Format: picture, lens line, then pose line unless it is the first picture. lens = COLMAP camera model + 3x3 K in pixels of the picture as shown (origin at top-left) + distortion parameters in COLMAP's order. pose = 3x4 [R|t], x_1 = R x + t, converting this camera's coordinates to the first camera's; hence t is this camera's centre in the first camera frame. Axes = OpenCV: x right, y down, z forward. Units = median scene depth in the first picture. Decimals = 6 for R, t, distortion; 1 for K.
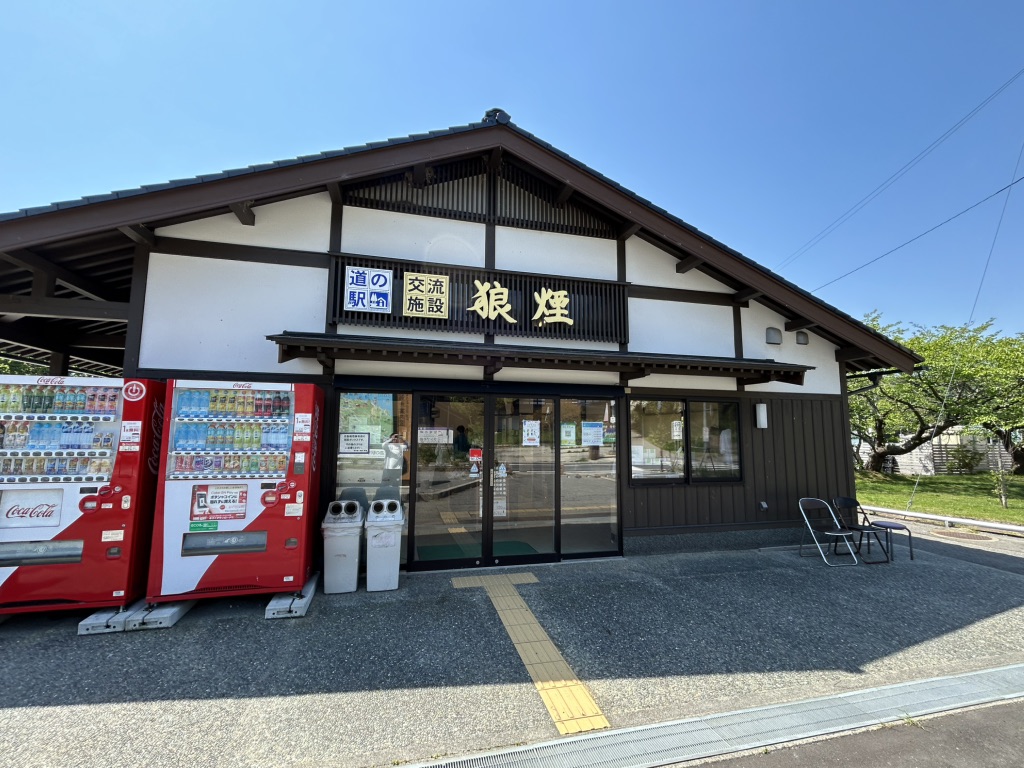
lens RADIAL K [[444.8, 0, 500.6], [0, 444.8, 384.8], [0, 0, 1]] dist [0.003208, 0.000130]
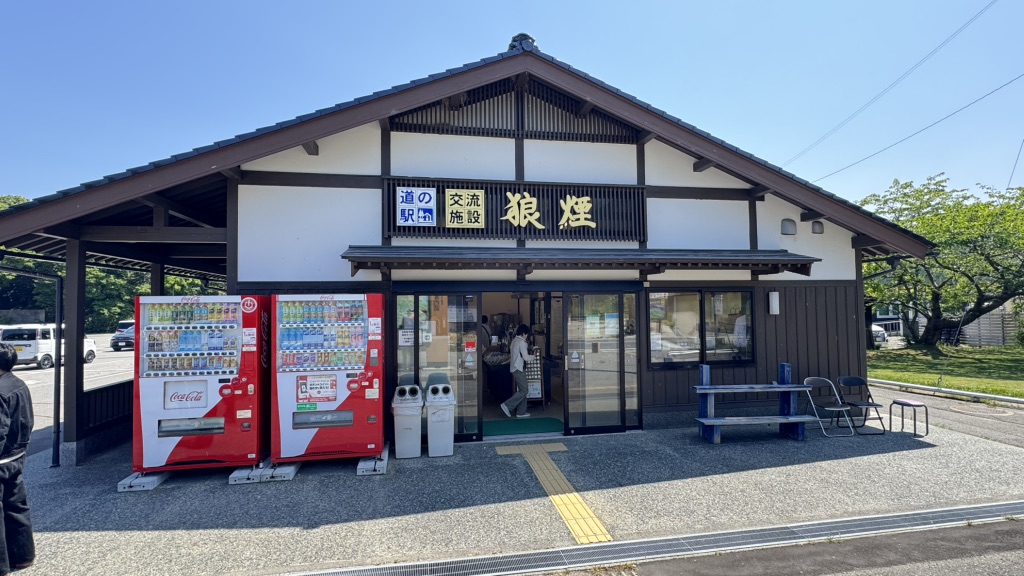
lens RADIAL K [[438.3, 0, 497.9], [0, 438.3, 296.1], [0, 0, 1]] dist [0.000416, 0.000175]
pose [[0.996244, -0.026426, -0.082460, 0.004621], [0.032008, 0.997230, 0.067134, -0.049235], [0.080458, -0.069521, 0.994331, -0.139551]]
